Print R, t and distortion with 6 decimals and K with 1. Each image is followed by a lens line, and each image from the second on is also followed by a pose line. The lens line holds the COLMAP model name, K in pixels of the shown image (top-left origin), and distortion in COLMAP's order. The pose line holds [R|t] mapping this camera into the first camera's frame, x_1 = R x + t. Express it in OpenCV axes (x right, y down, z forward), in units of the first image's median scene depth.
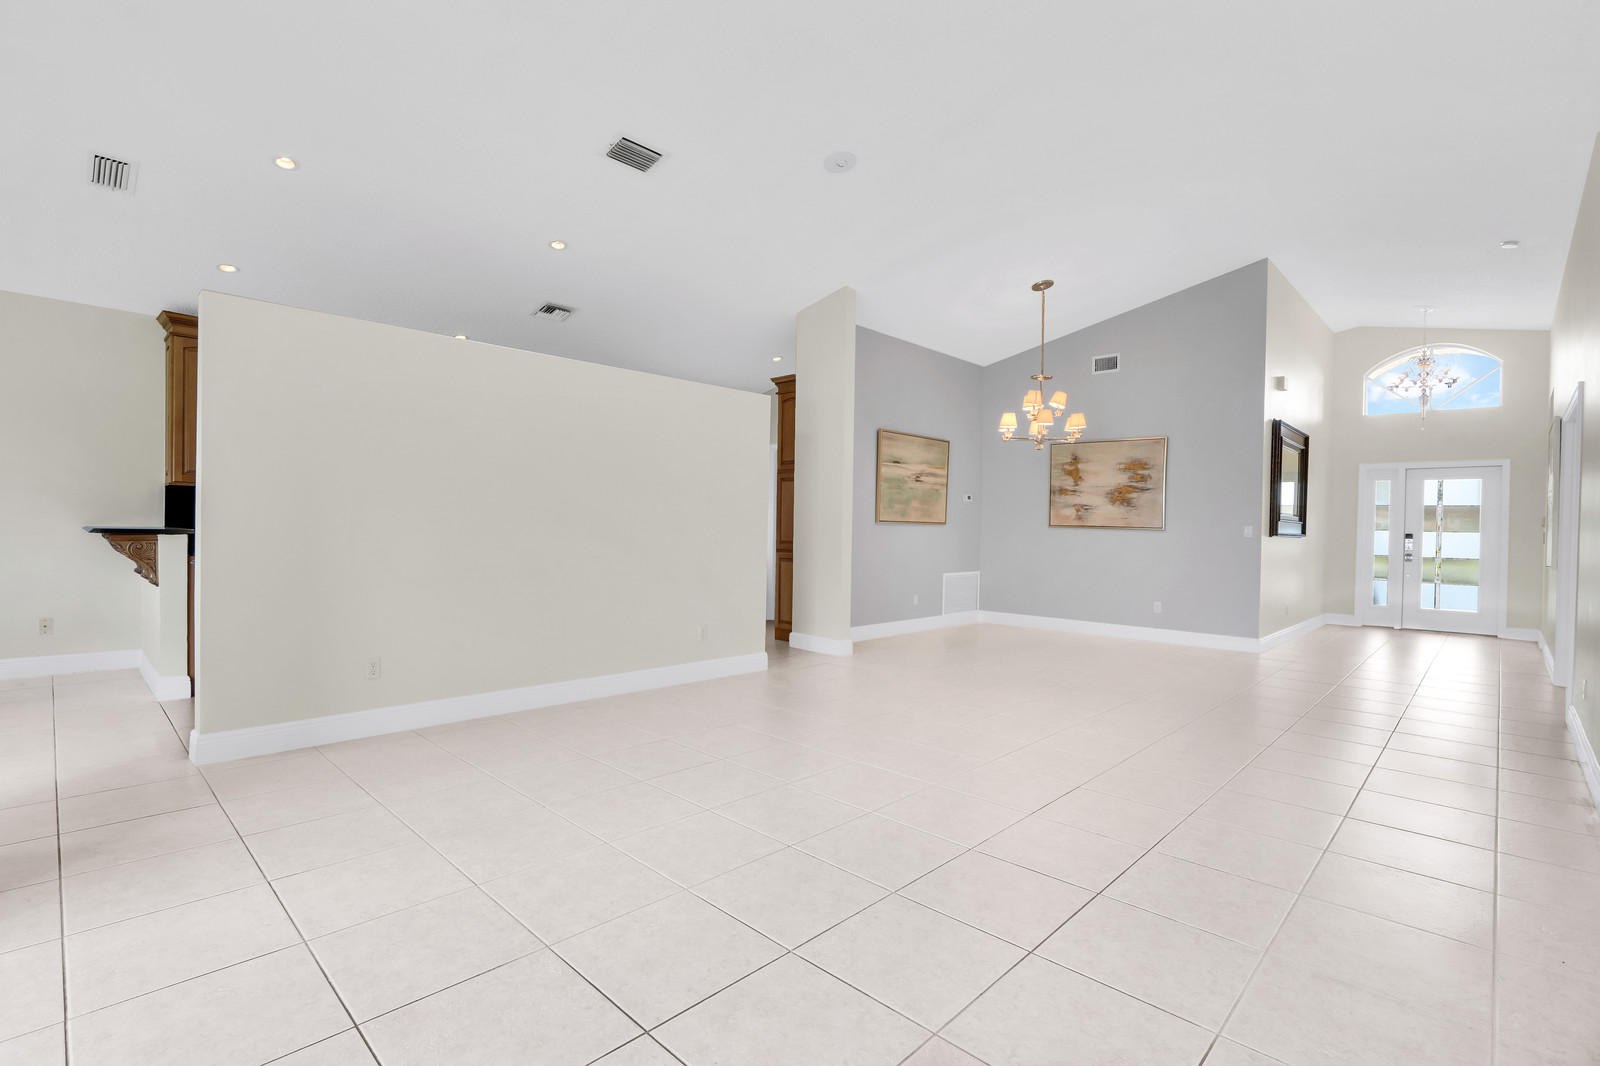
lens RADIAL K [[725.2, 0, 795.3], [0, 725.2, 531.3], [0, 0, 1]] dist [-0.000091, -0.000364]
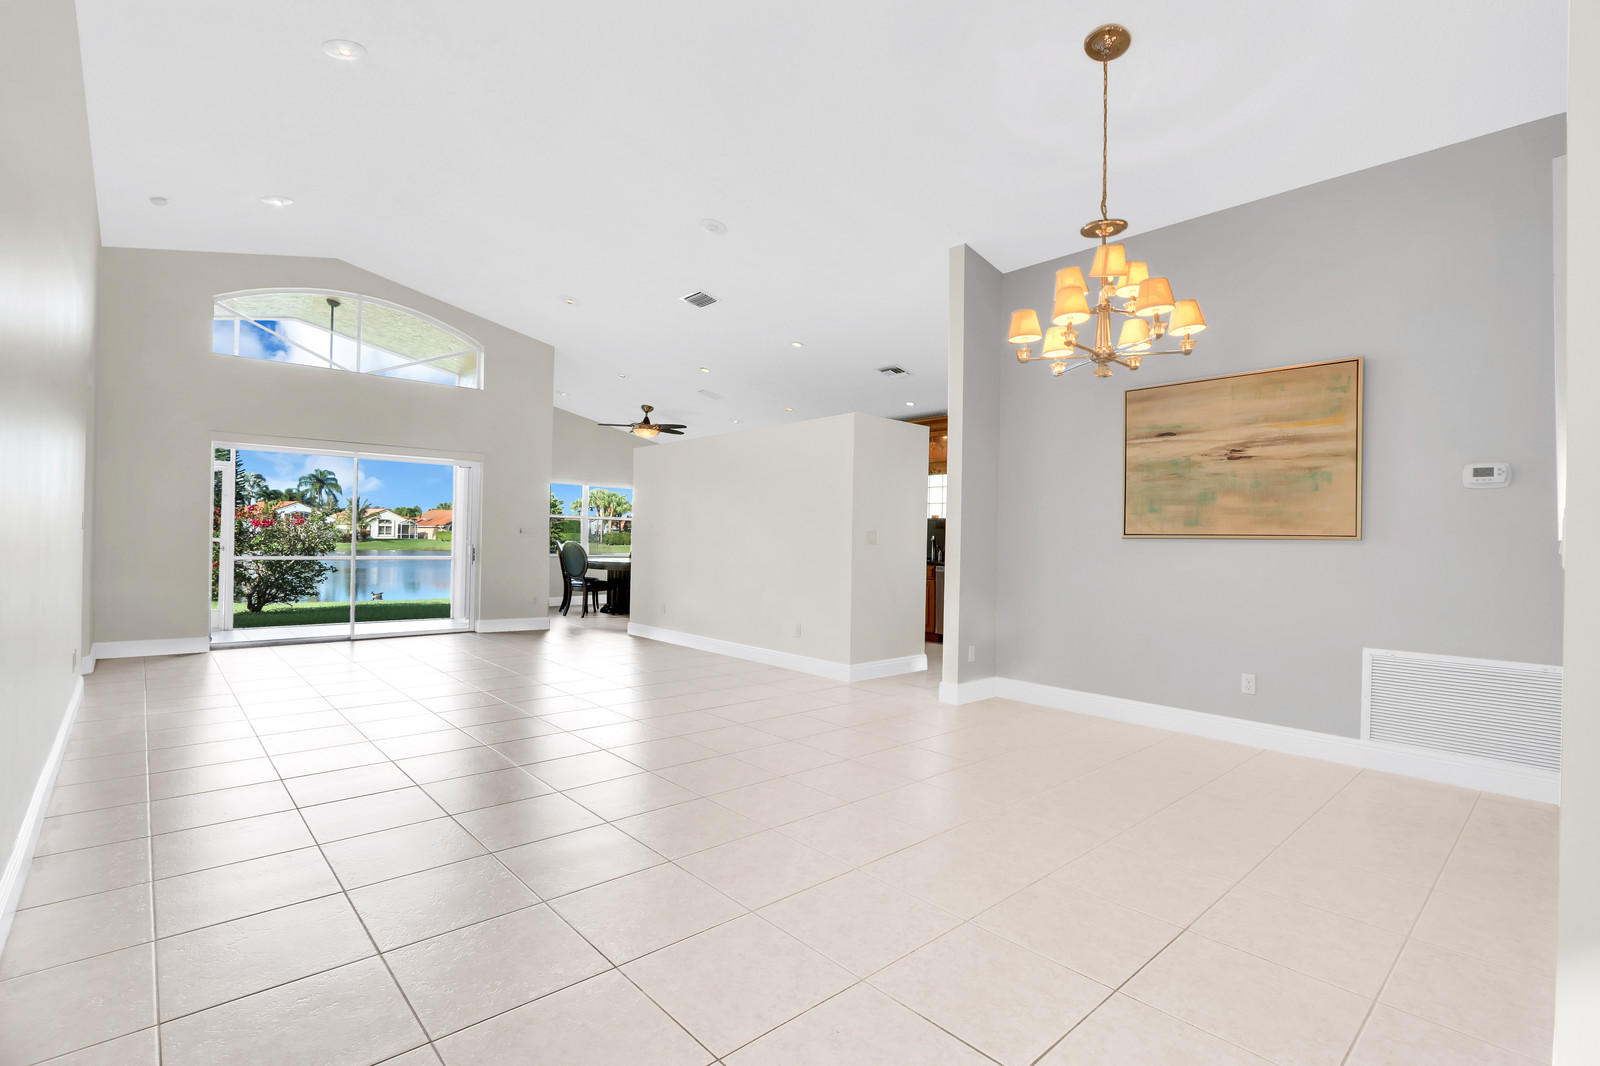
lens RADIAL K [[725.2, 0, 798.5], [0, 725.2, 543.6], [0, 0, 1]] dist [-0.000091, -0.000364]
pose [[-0.061405, -0.007133, -0.998087, 0.734062], [-0.021827, 0.999745, -0.005802, 0.003514], [0.997874, 0.021429, -0.061545, 0.726575]]
